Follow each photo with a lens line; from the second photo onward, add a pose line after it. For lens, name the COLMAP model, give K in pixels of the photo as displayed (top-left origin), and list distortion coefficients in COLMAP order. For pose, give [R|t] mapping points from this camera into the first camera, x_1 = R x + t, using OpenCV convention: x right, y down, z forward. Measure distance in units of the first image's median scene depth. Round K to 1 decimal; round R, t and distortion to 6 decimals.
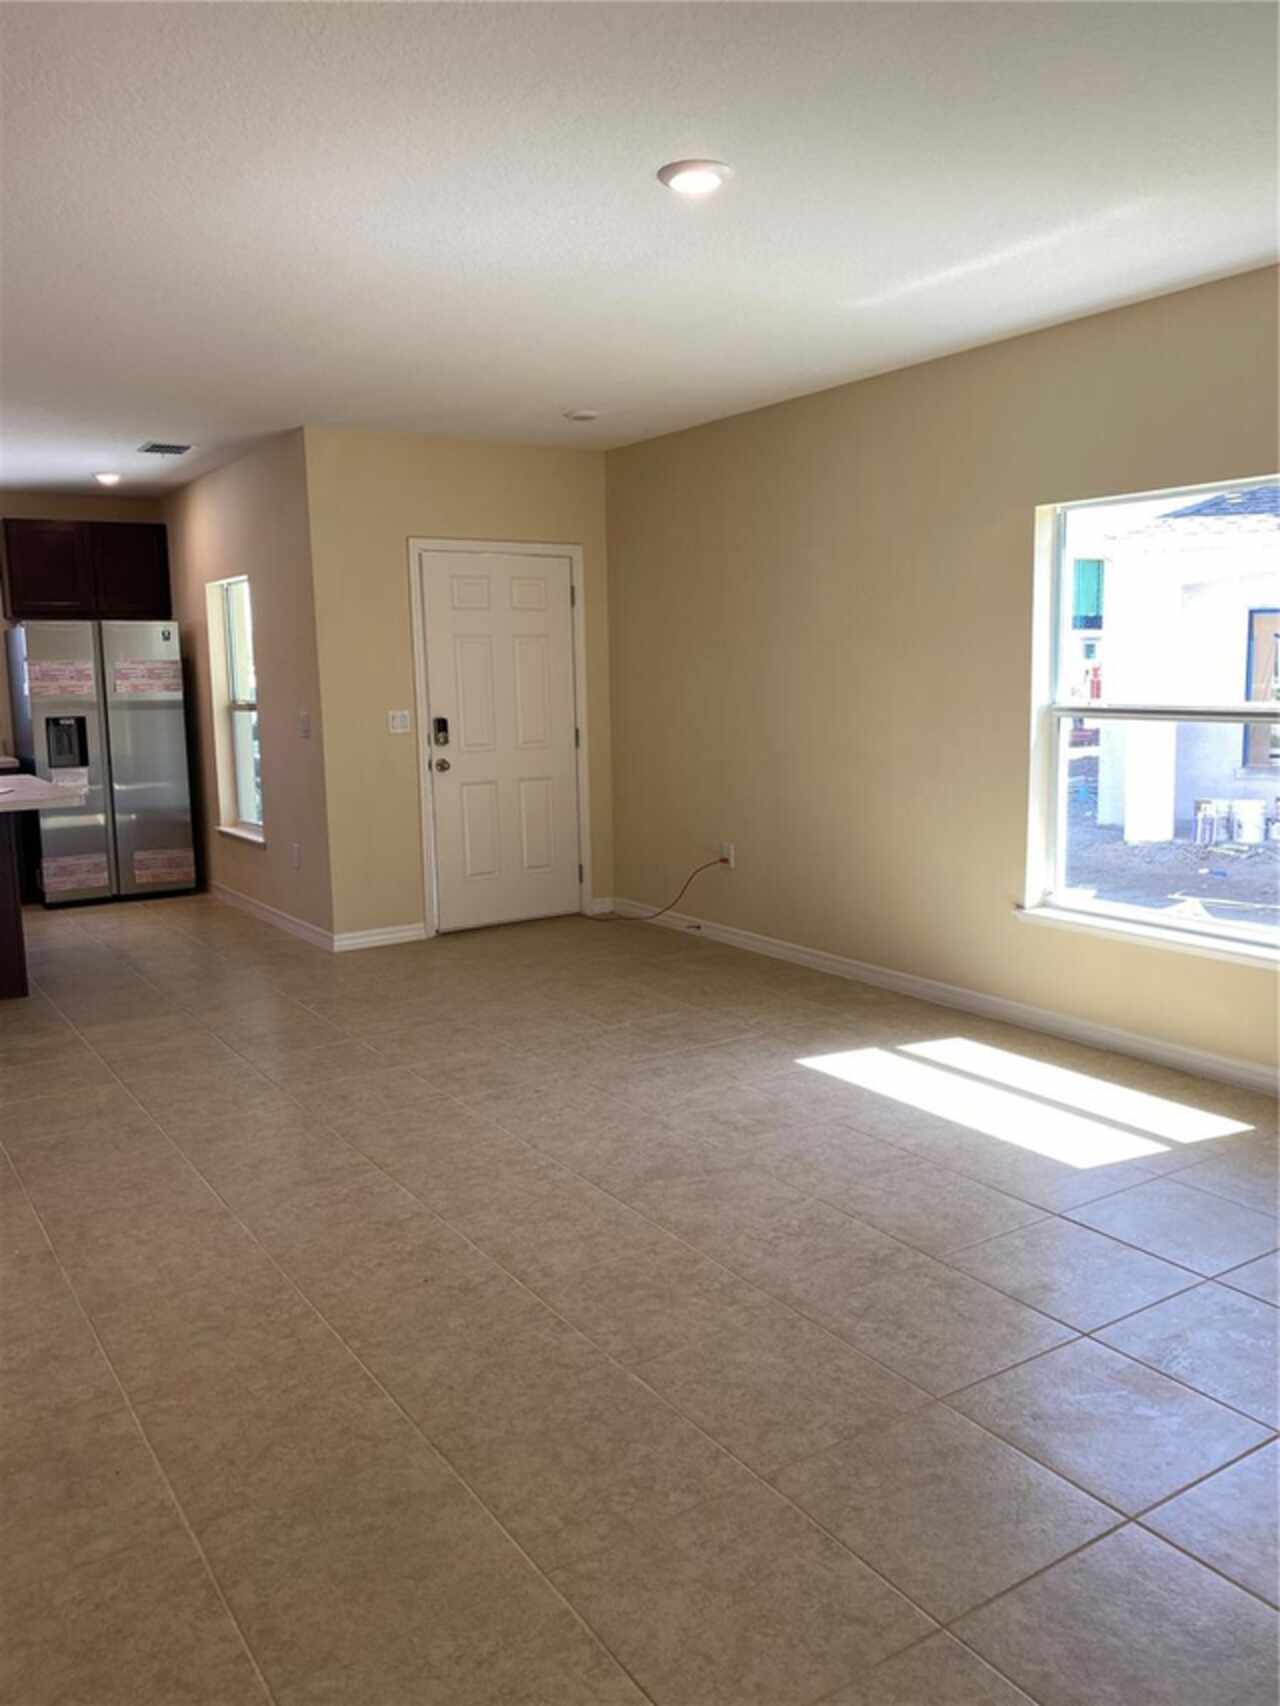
lens RADIAL K [[1305.9, 0, 642.7], [0, 1305.9, 864.0], [0, 0, 1]] dist [-0.002728, 0.003135]
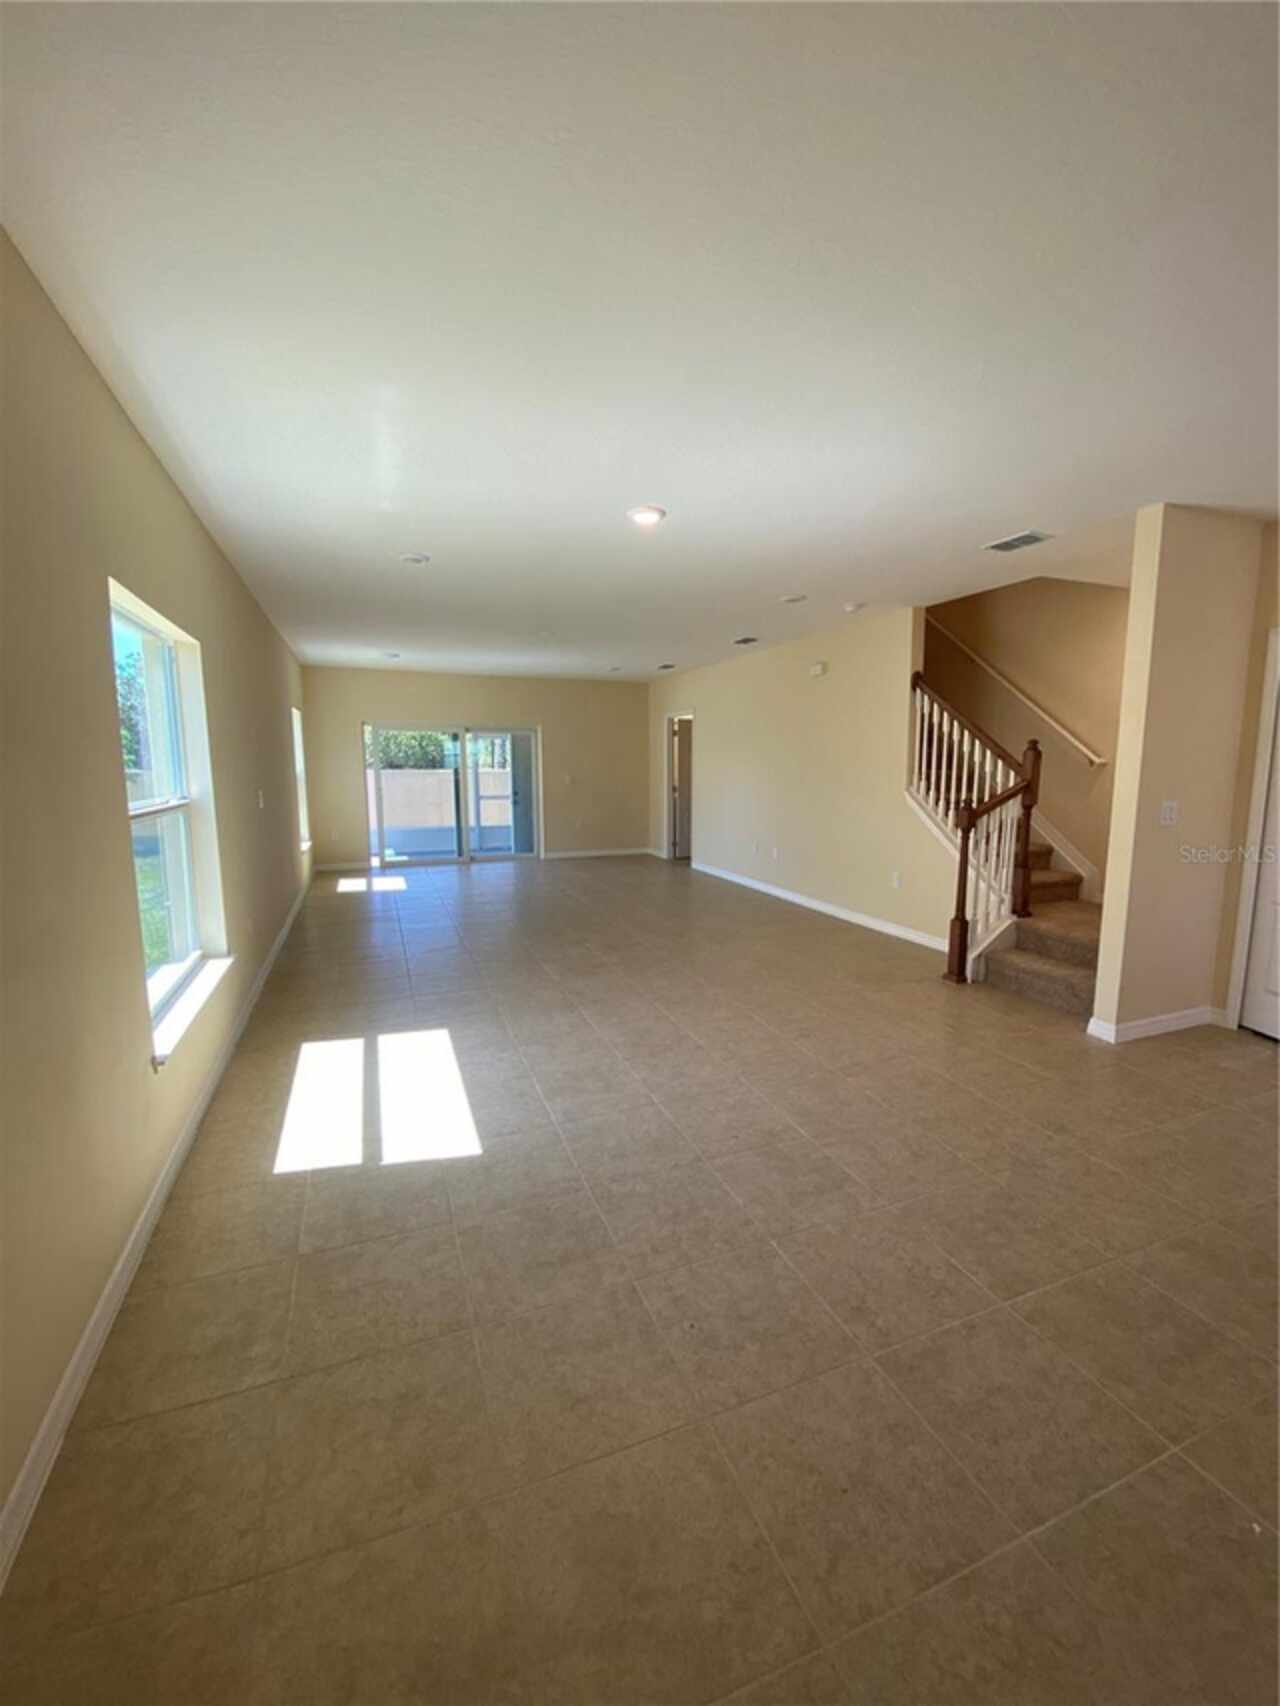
lens RADIAL K [[681.8, 0, 649.7], [0, 681.8, 857.3], [0, 0, 1]] dist [0.071201, -0.000051]
pose [[-0.980355, -0.009650, 0.197003, -0.139768], [0.048760, 0.955944, 0.289472, -0.263737], [-0.191117, 0.293392, -0.936694, 1.698680]]
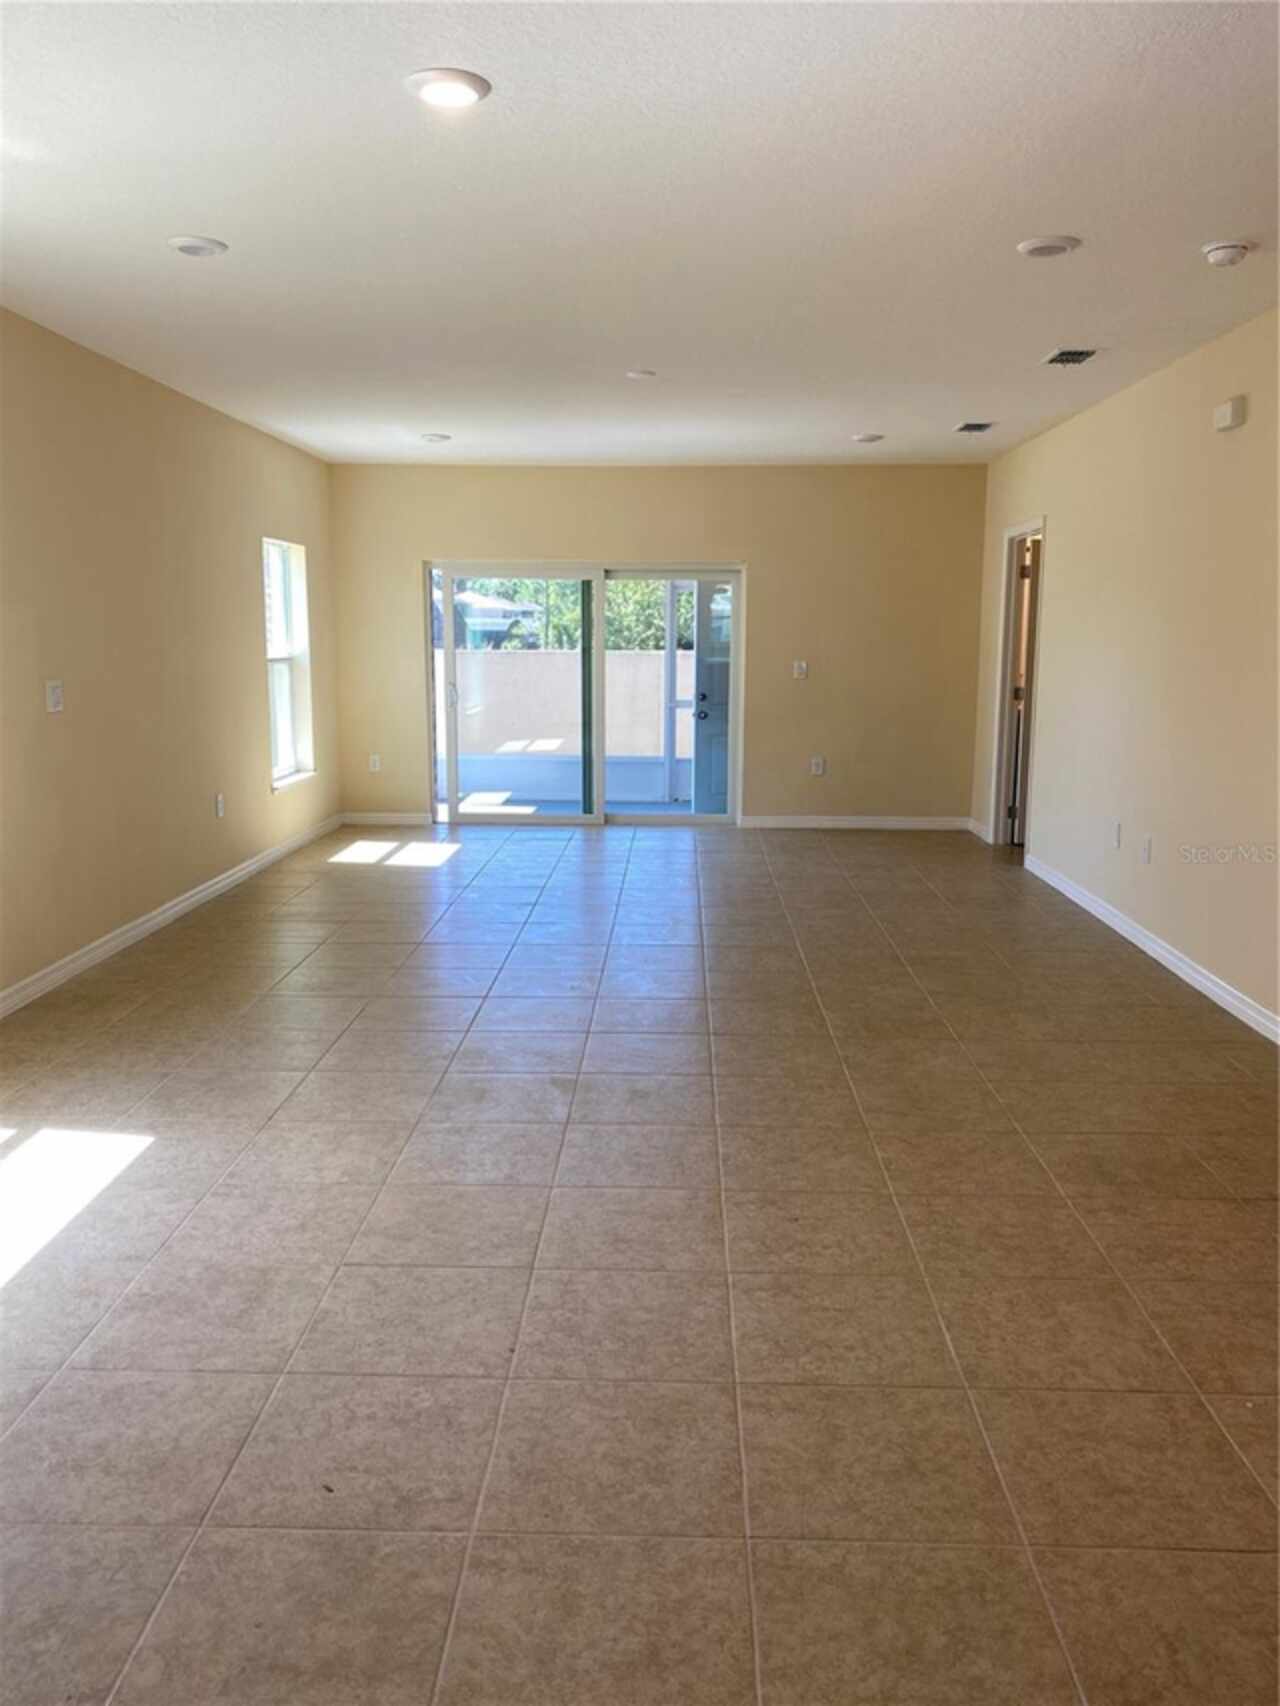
lens RADIAL K [[1320.4, 0, 640.8], [0, 1320.4, 848.5], [0, 0, 1]] dist [-0.000269, 0.002584]
pose [[-0.818583, -0.080205, 0.568761, -0.502289], [0.100773, 0.954791, 0.279678, -0.211292], [-0.565479, 0.286256, -0.773493, 1.414313]]
